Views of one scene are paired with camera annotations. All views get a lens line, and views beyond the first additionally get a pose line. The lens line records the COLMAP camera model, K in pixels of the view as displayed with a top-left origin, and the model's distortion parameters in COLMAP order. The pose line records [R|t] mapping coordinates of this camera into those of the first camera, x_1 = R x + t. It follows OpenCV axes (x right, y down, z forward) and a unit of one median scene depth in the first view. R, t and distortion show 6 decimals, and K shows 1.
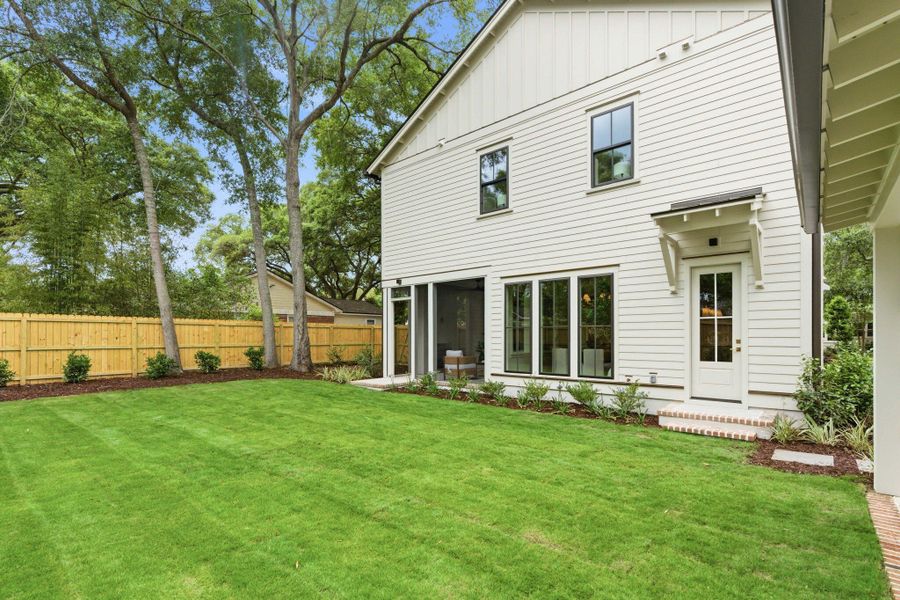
lens RADIAL K [[432.3, 0, 374.8], [0, 432.3, 334.4], [0, 0, 1]] dist [0.000226, 0.000258]
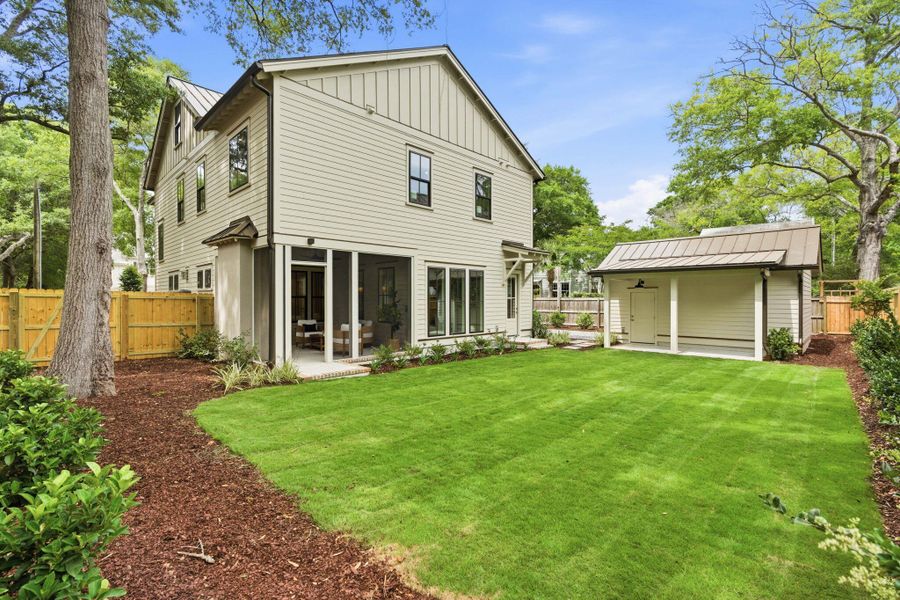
lens RADIAL K [[402.6, 0, 449.9], [0, 402.6, 302.9], [0, 0, 1]] dist [0.000276, 0.000959]
pose [[-0.028779, -0.004606, 0.999575, -0.859678], [-0.000140, 0.999989, 0.004604, -0.016552], [-0.999586, -0.000007, -0.028779, 0.964061]]
